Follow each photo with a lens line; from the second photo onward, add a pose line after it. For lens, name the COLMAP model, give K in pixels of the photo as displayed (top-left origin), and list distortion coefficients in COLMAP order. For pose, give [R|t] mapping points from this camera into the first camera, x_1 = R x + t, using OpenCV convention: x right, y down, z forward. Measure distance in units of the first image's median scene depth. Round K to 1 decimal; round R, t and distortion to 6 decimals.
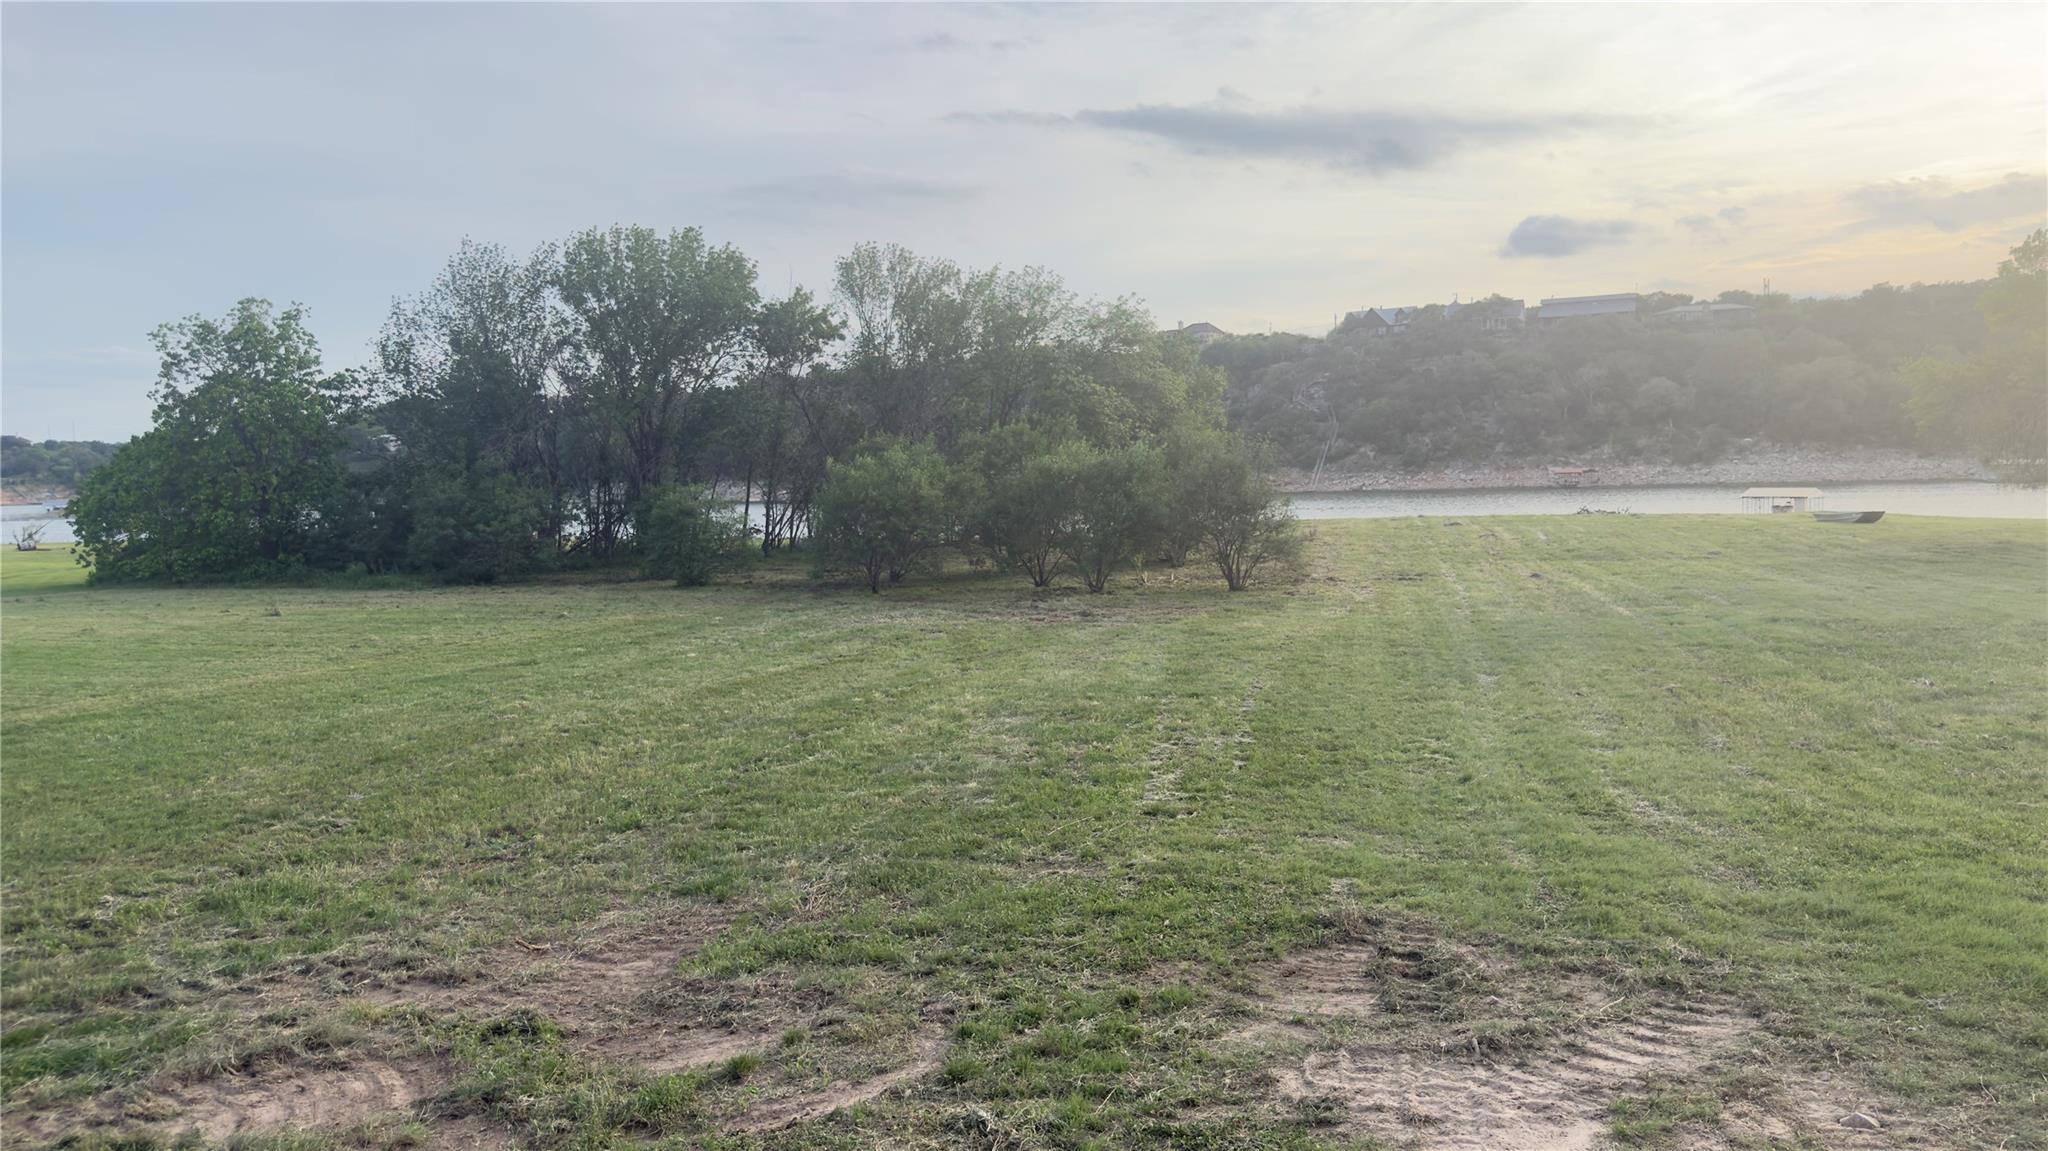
lens RADIAL K [[1357.5, 0, 1027.6], [0, 1357.5, 565.1], [0, 0, 1]] dist [0.060891, -0.075232]
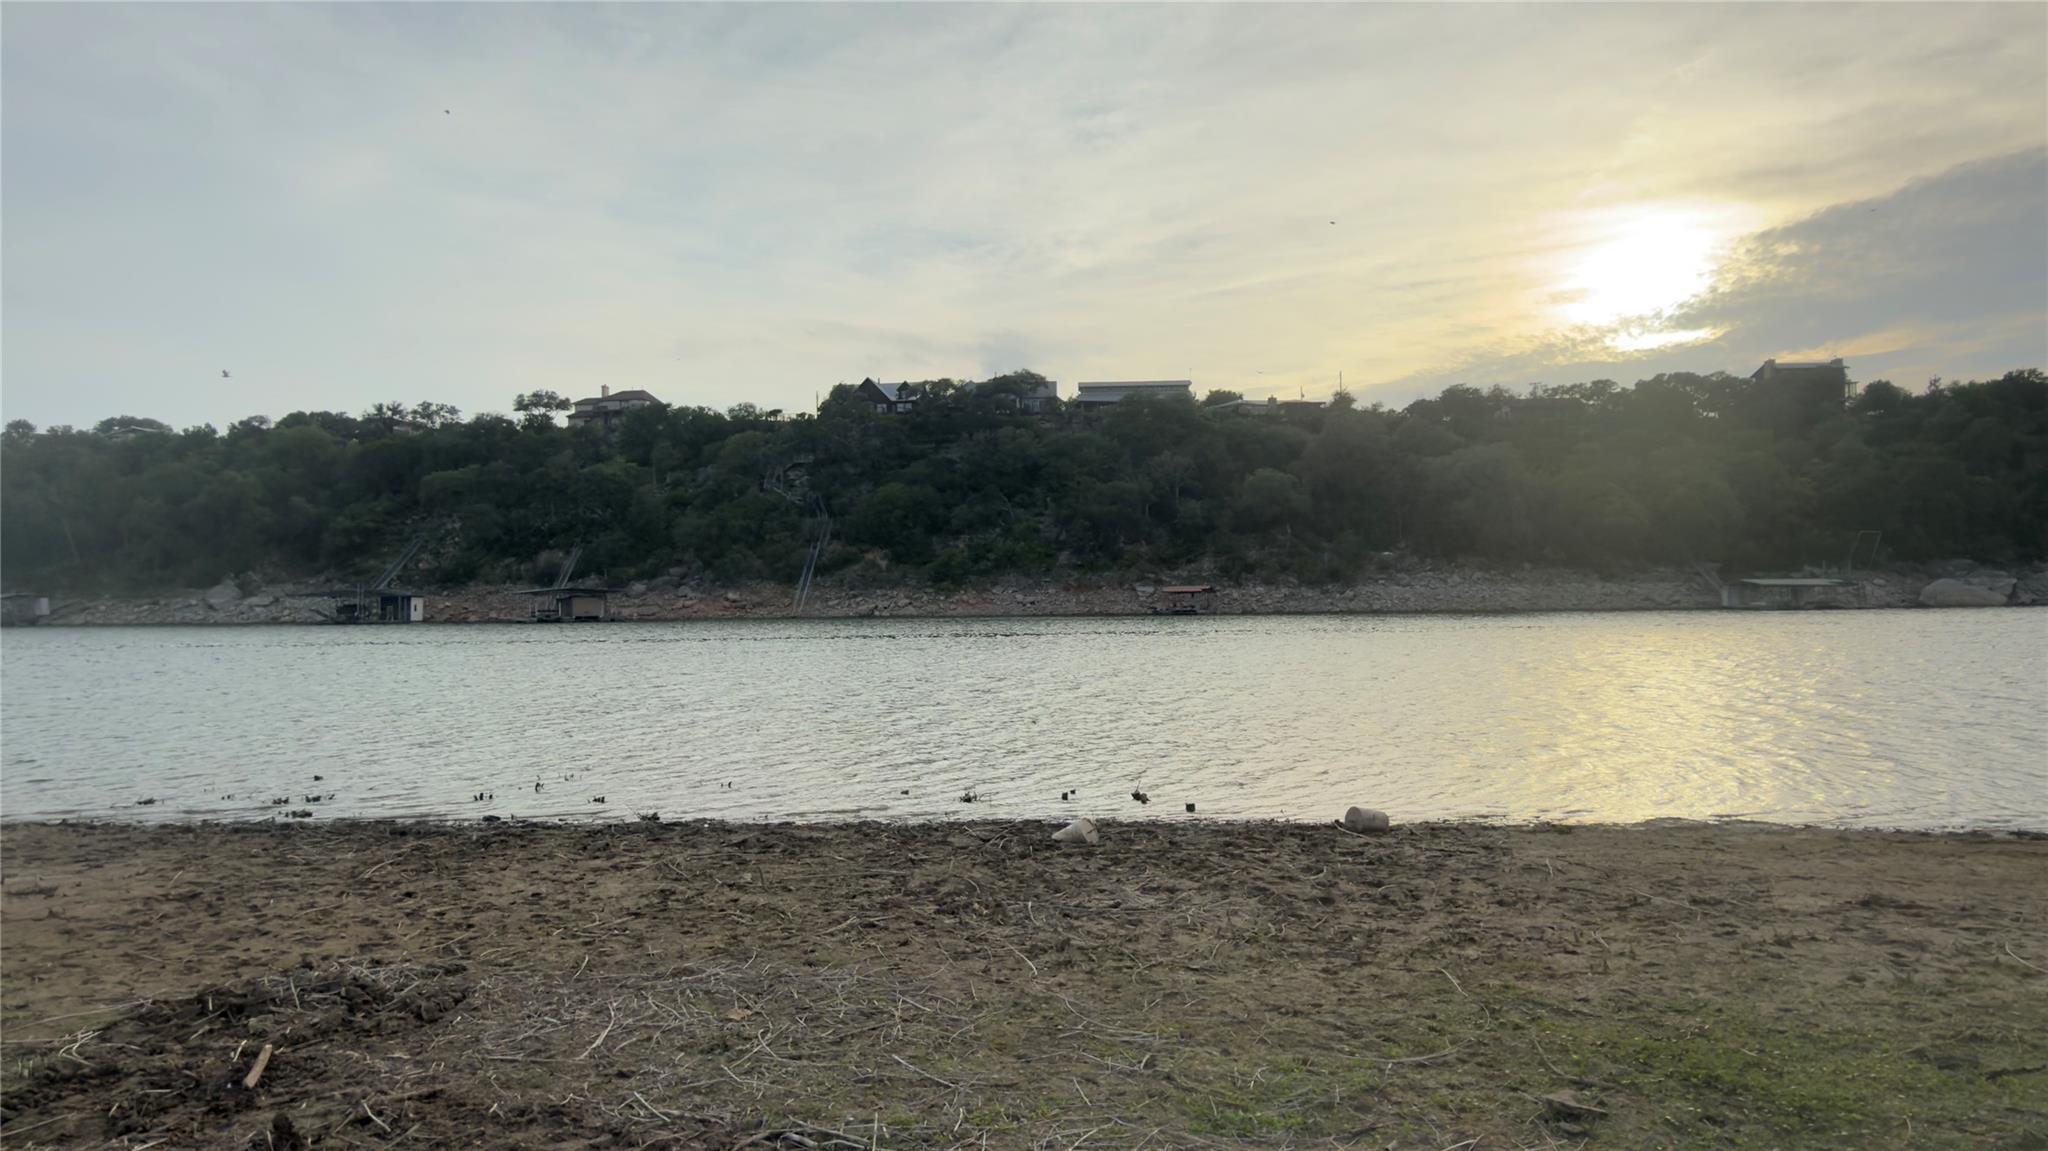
lens RADIAL K [[1264.7, 0, 1018.6], [0, 1264.7, 581.6], [0, 0, 1]] dist [0.002207, -0.008044]
pose [[0.919459, 0.026603, 0.392284, 0.083457], [0.011589, 0.995441, -0.094670, -0.015736], [-0.393014, 0.091592, 0.914959, 0.481533]]
